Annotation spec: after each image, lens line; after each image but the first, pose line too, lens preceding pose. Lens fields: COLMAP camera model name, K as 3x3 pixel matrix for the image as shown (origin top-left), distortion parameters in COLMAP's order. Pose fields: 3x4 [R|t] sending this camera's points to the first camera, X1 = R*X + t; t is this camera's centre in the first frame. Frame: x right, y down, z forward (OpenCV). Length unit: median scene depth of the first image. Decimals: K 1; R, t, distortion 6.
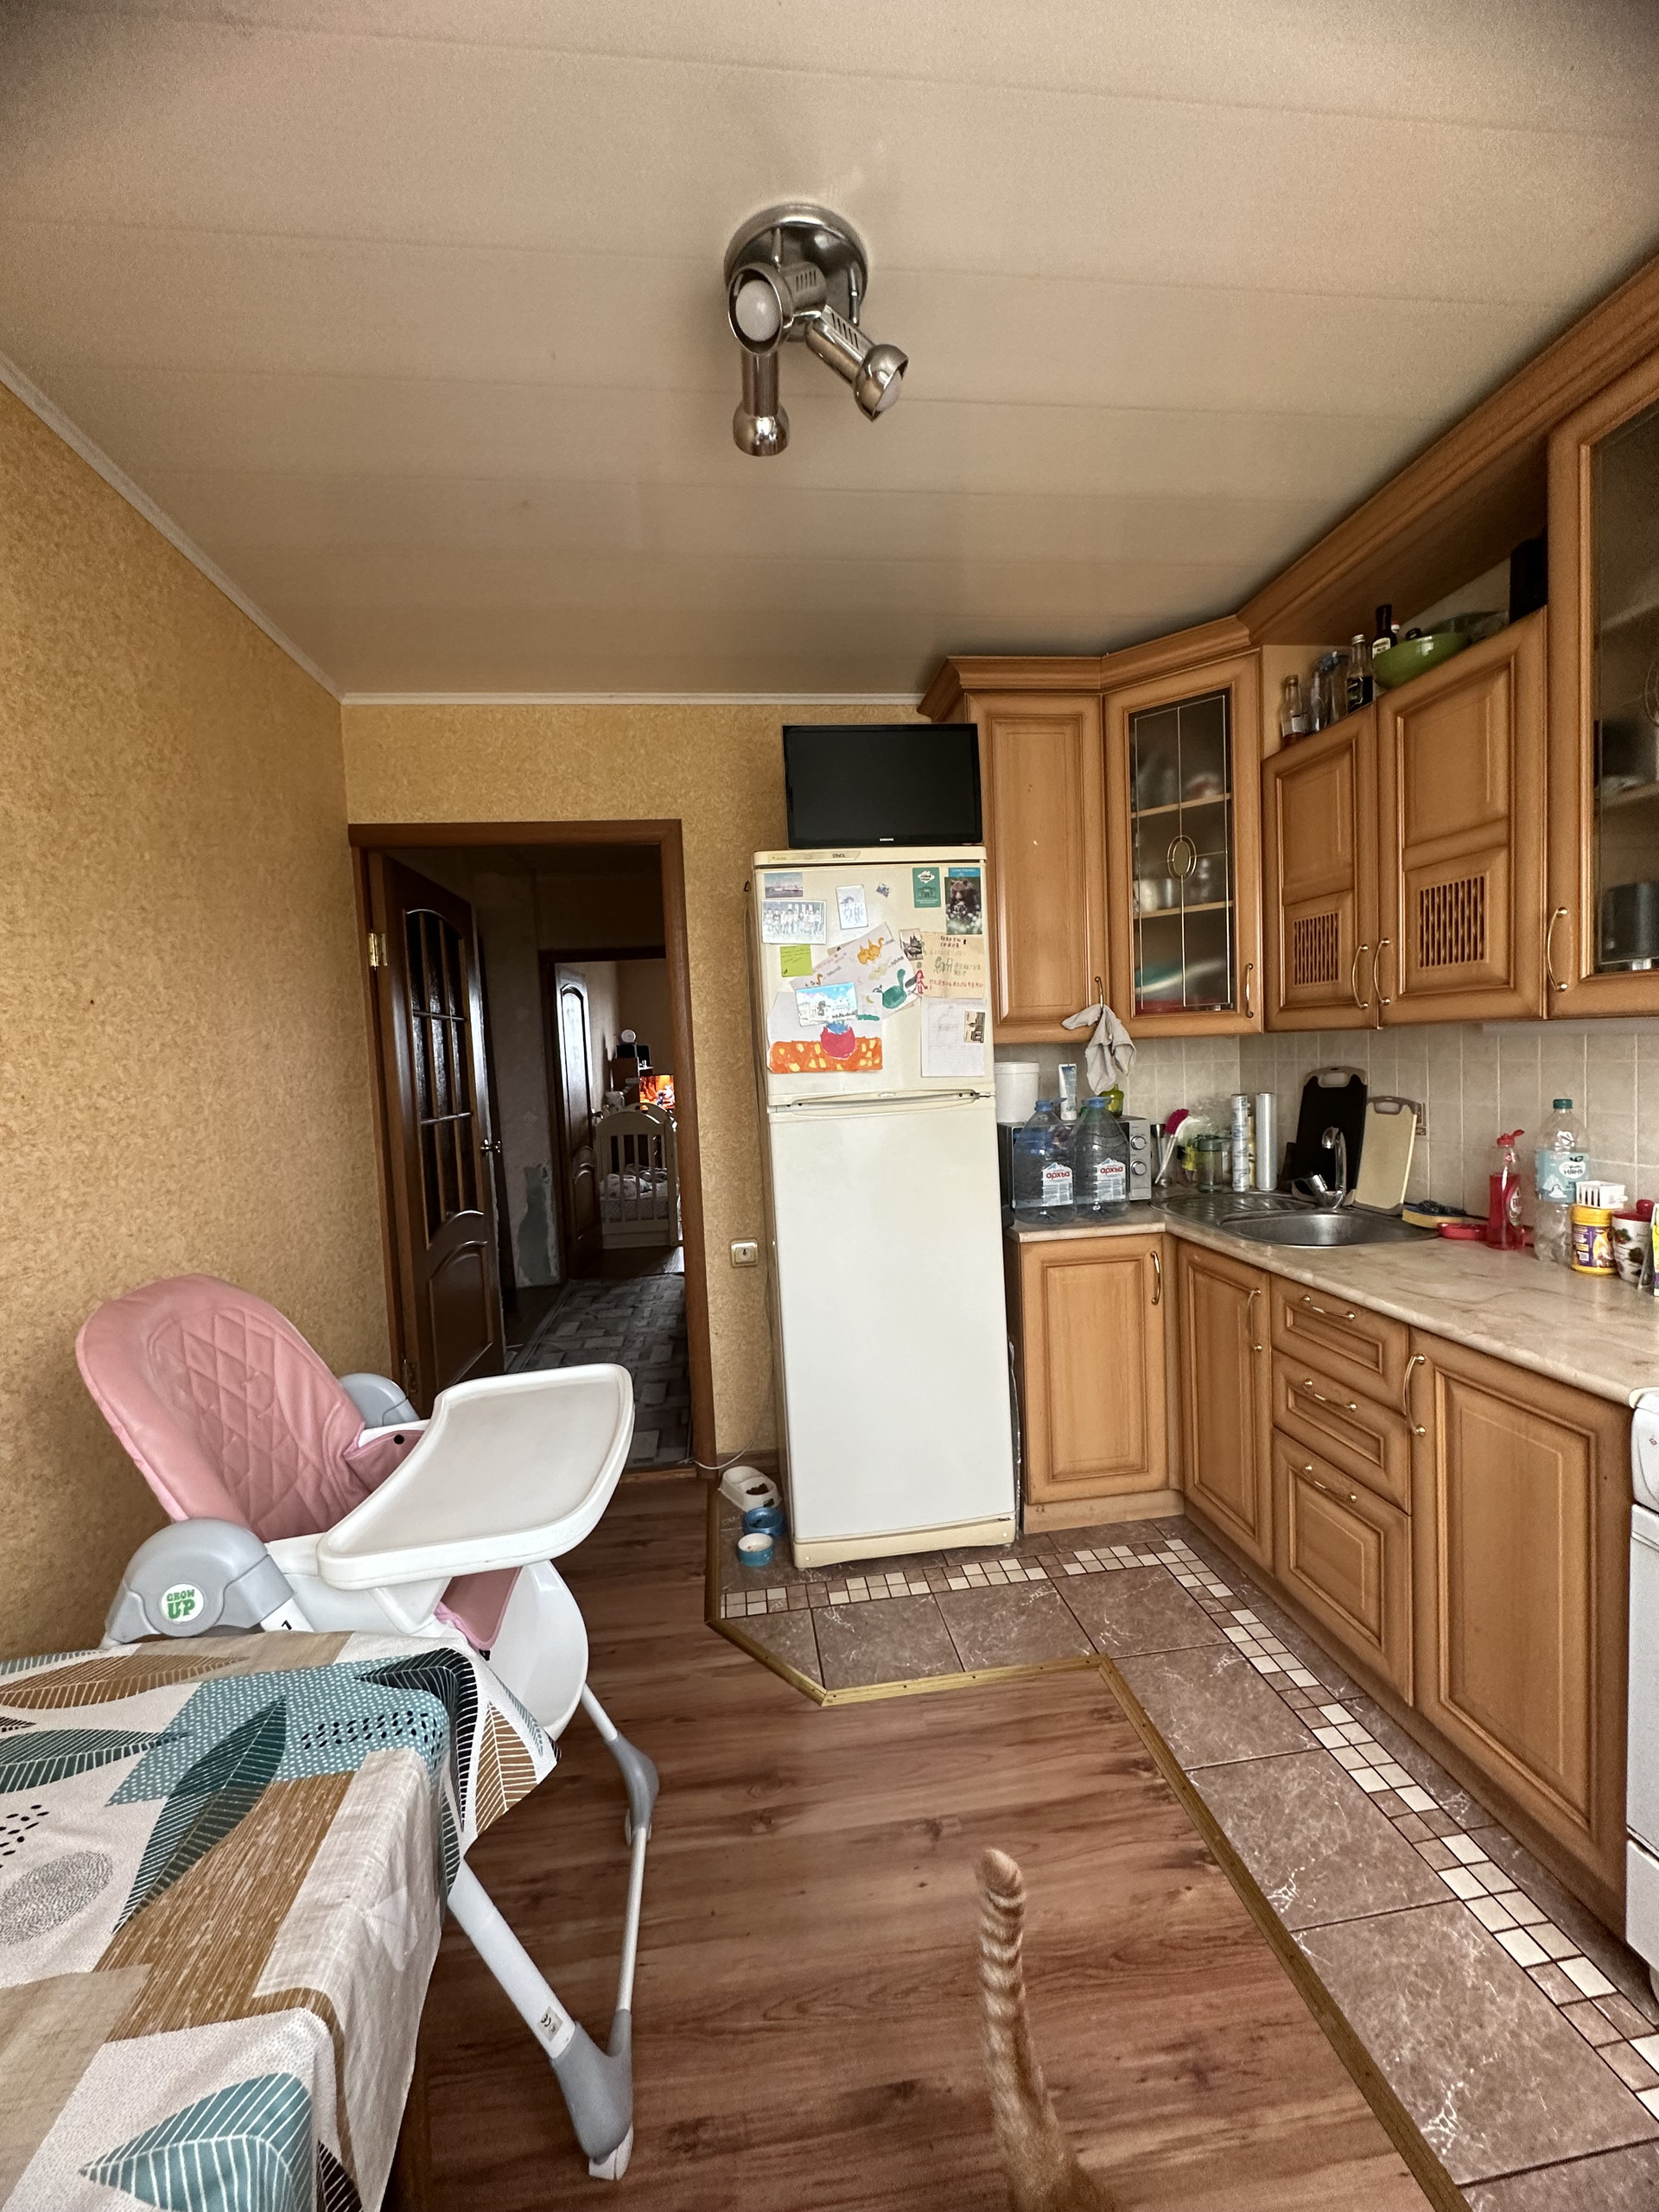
lens RADIAL K [[882.0, 0, 831.6], [0, 882.0, 1102.0], [0, 0, 1]] dist [-0.001382, 0.000202]
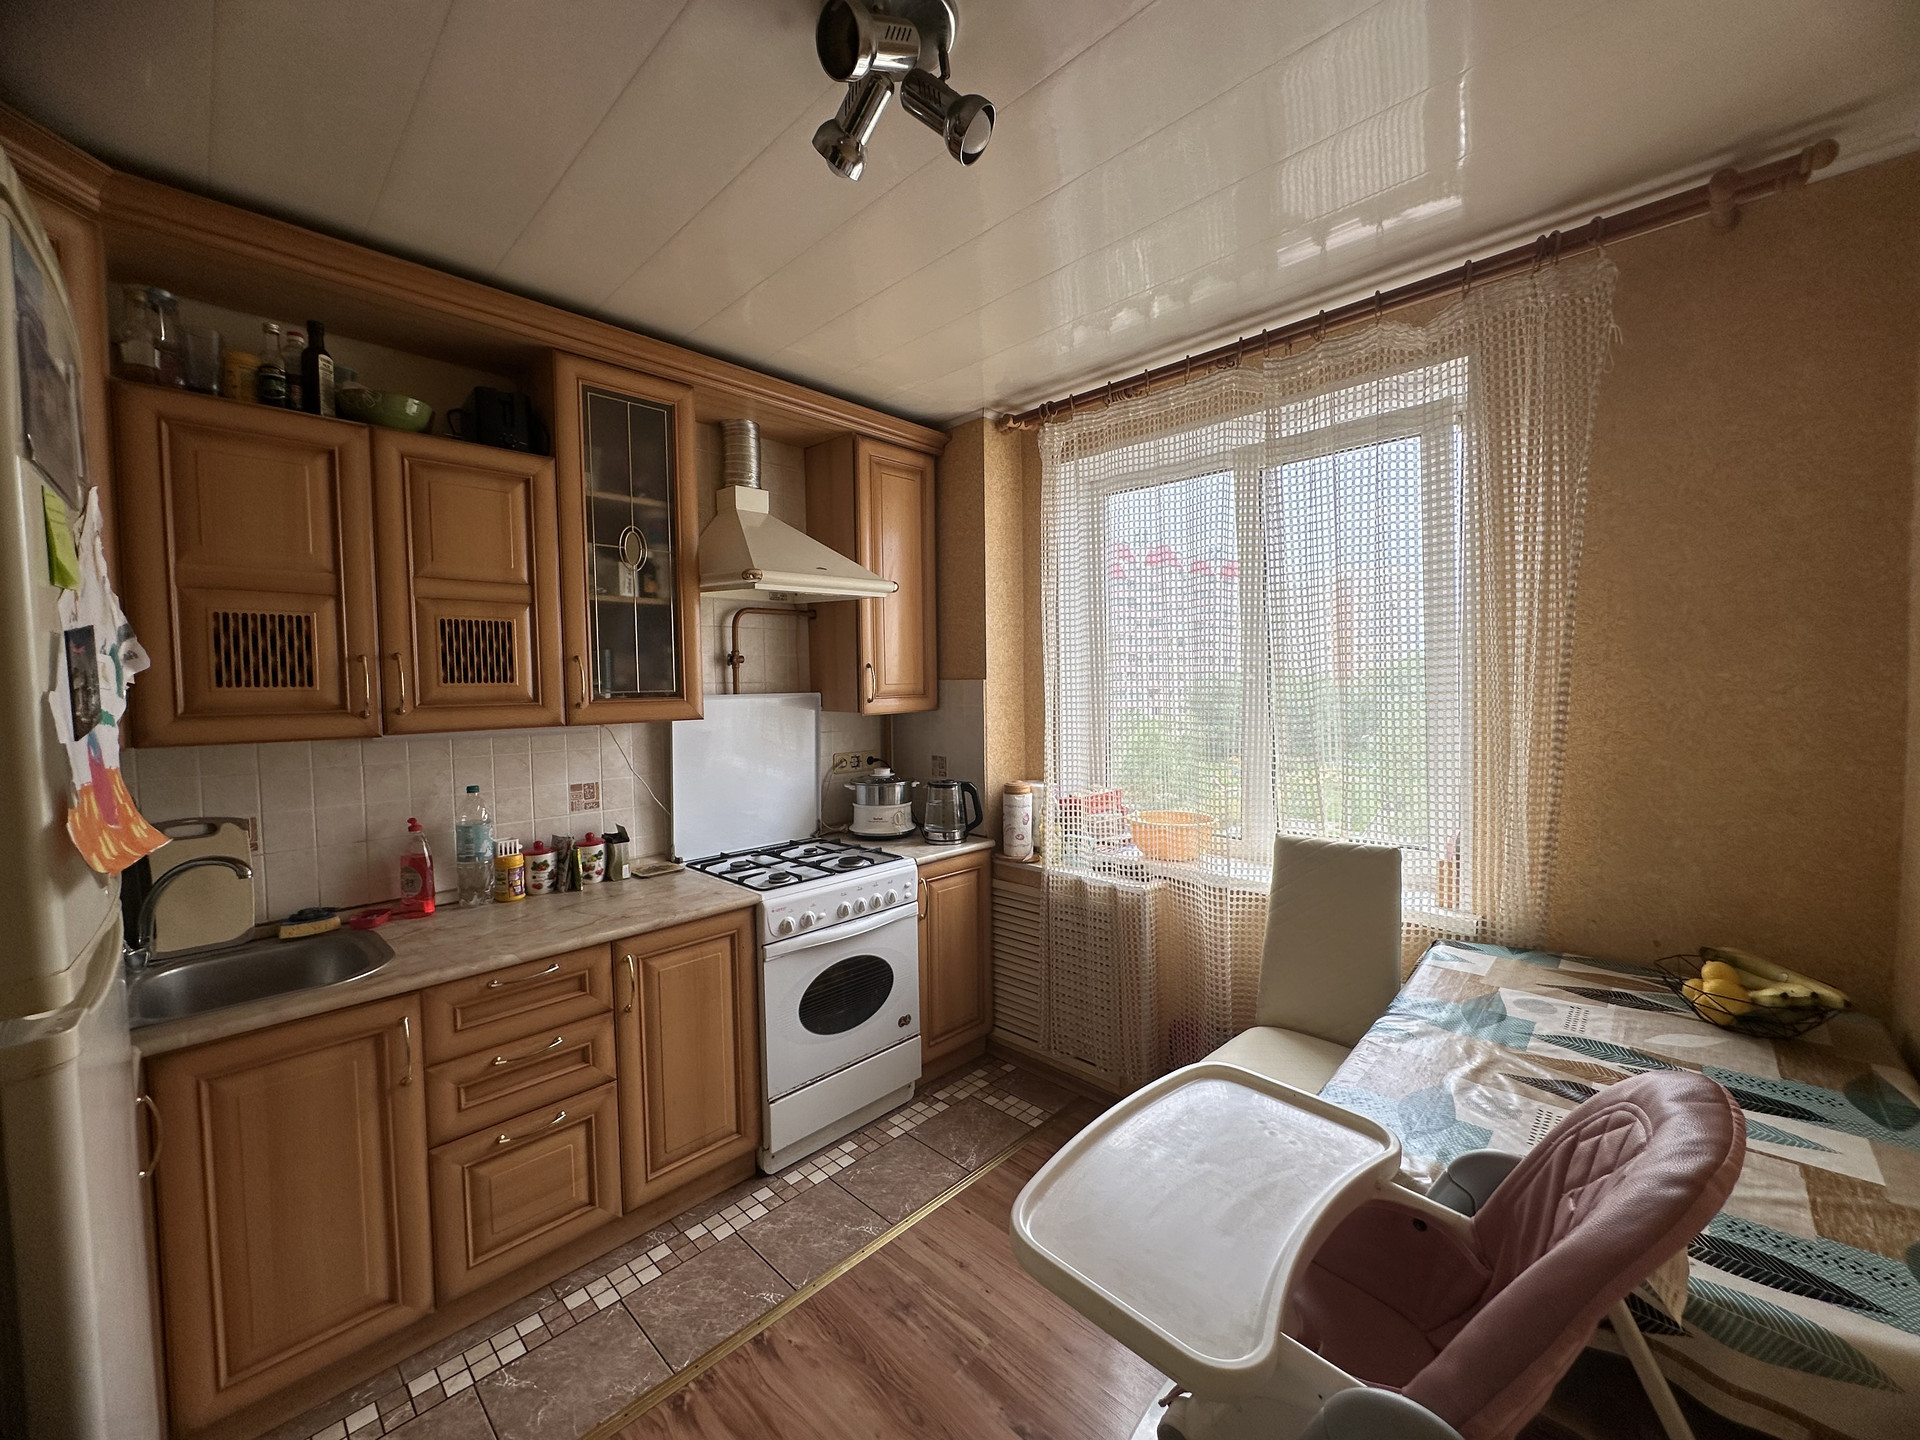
lens RADIAL K [[765.5, 0, 958.1], [0, 765.5, 717.5], [0, 0, 1]] dist [-0.001382, 0.000202]
pose [[-0.616662, 0.016796, 0.787049, -0.585970], [0.086740, 0.995135, 0.046725, -0.101226], [-0.782435, 0.097082, -0.615119, 1.155610]]
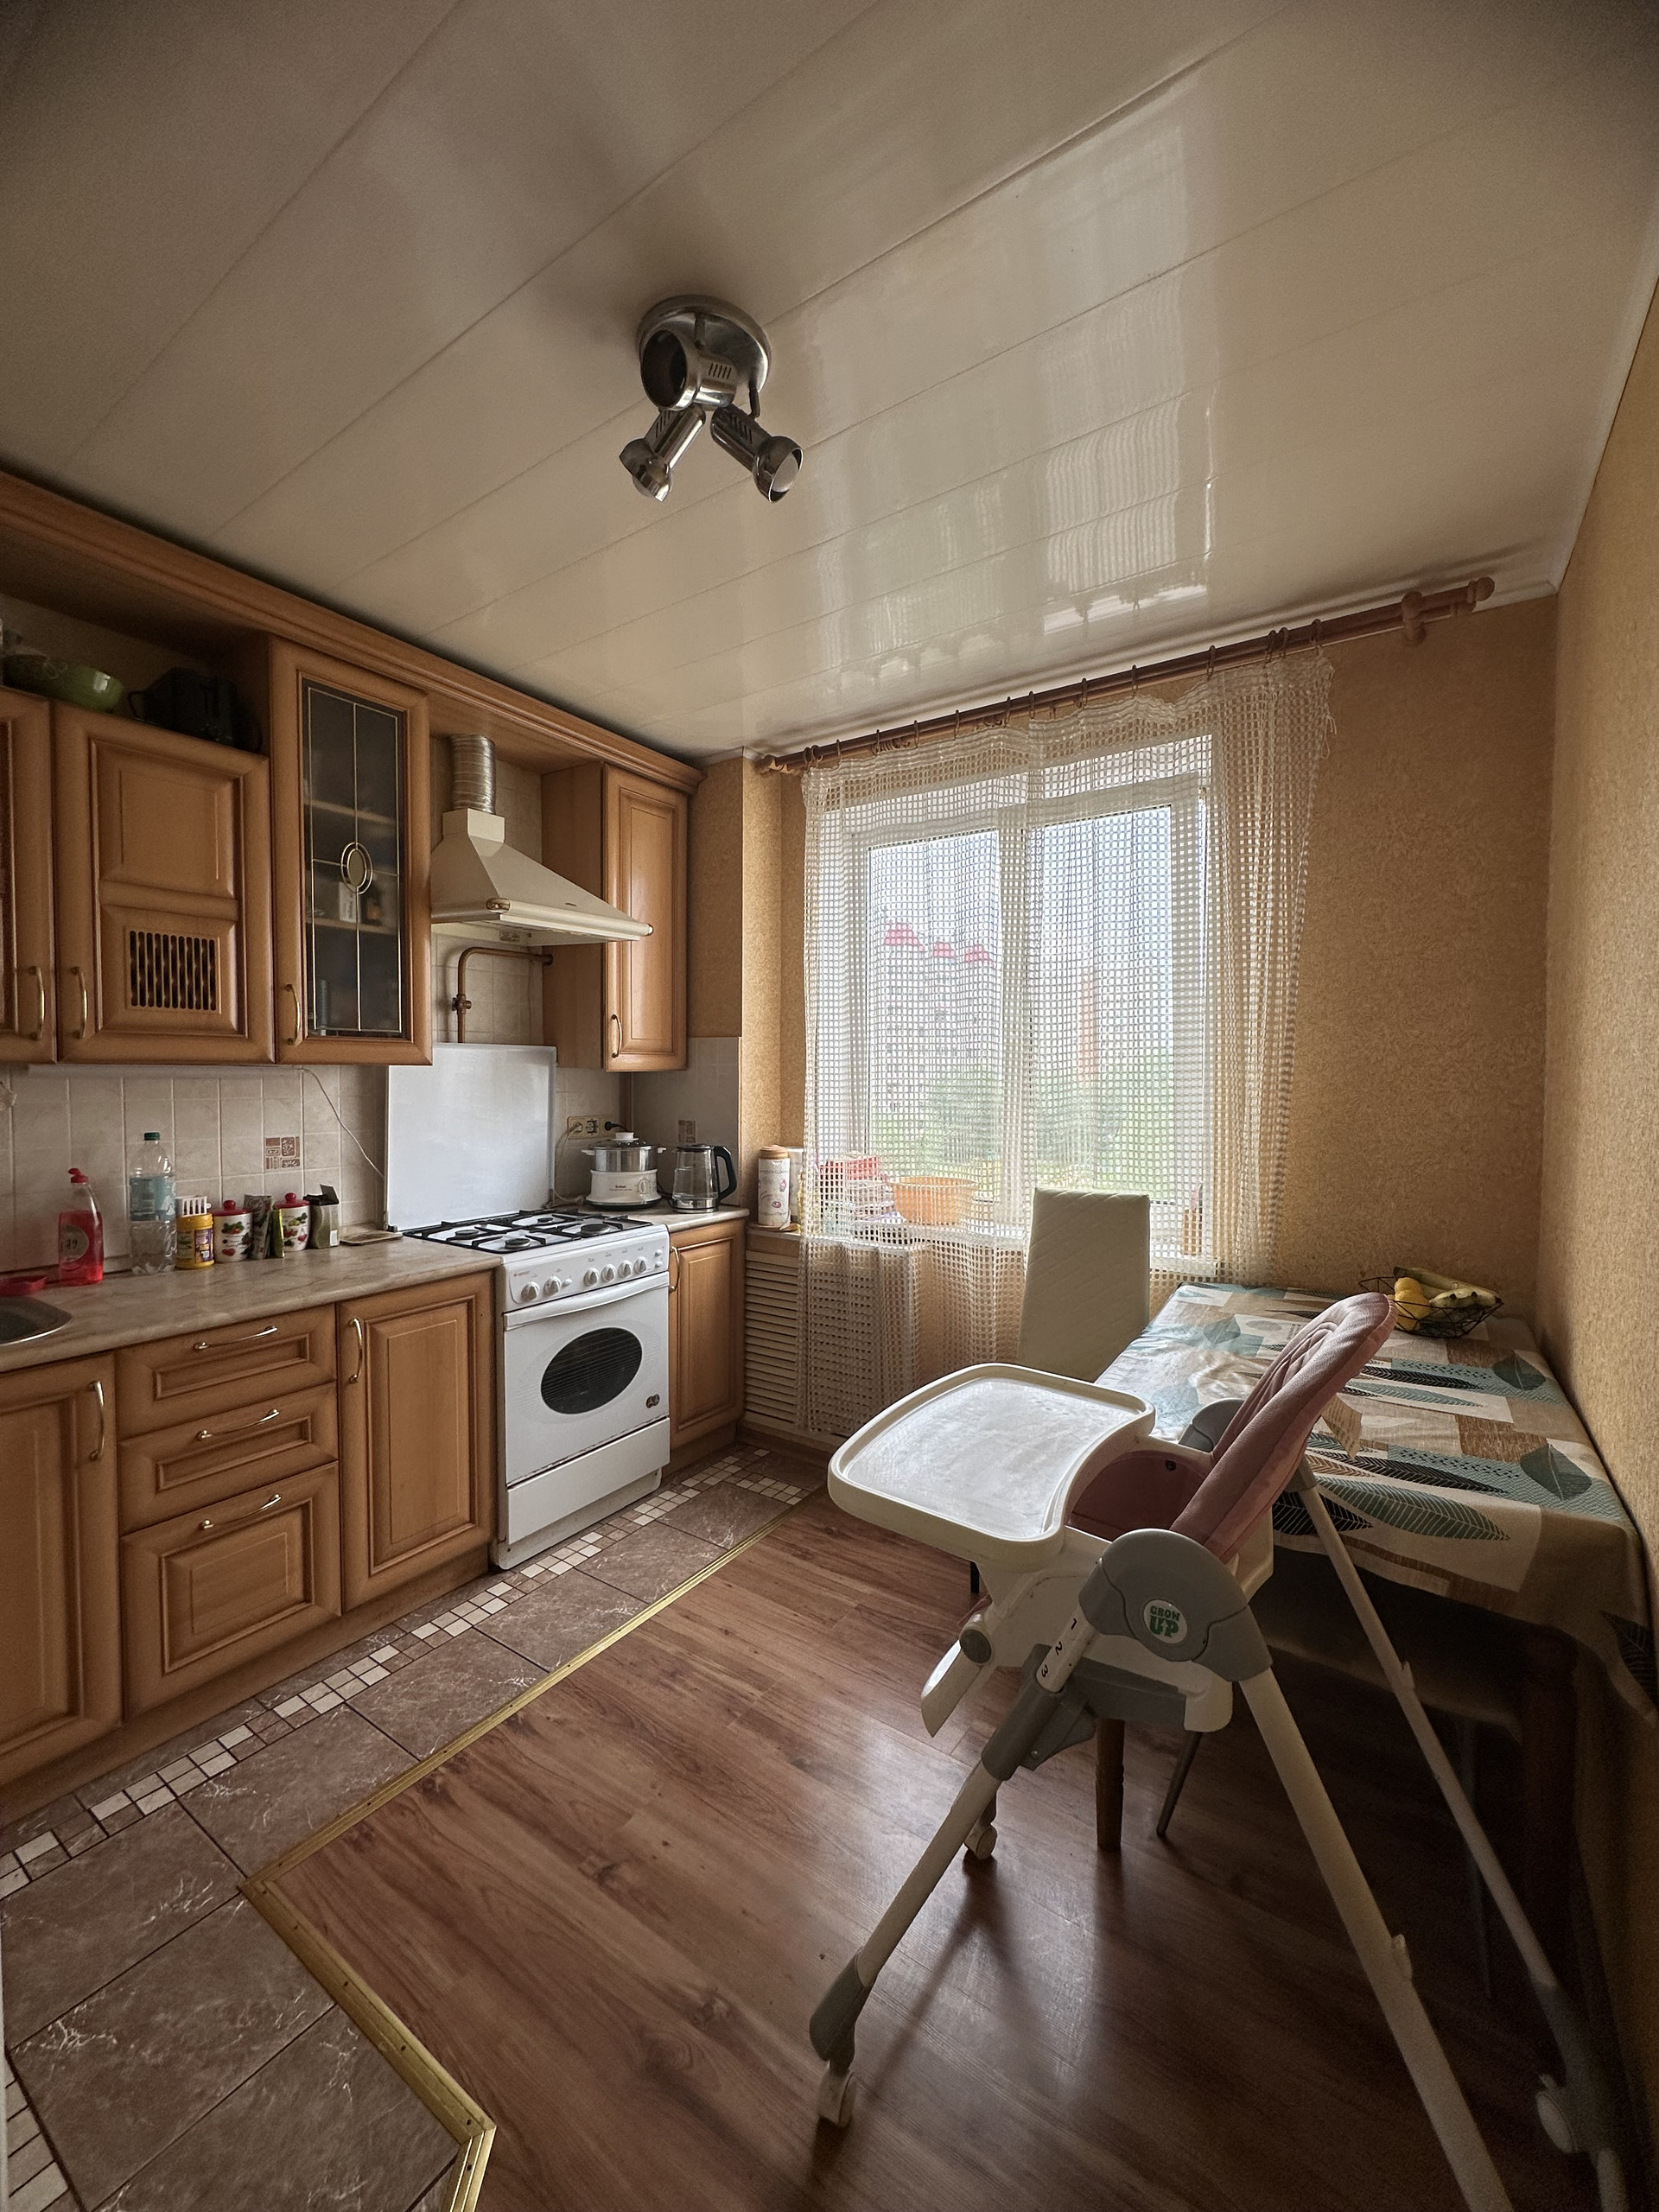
lens RADIAL K [[882.0, 0, 831.1], [0, 882.0, 1103.2], [0, 0, 1]] dist [-0.001382, 0.000202]
pose [[-0.749197, 0.017823, 0.662107, -0.632079], [0.065787, 0.996697, 0.047612, -0.038902], [-0.659072, 0.079229, -0.747895, 1.304454]]
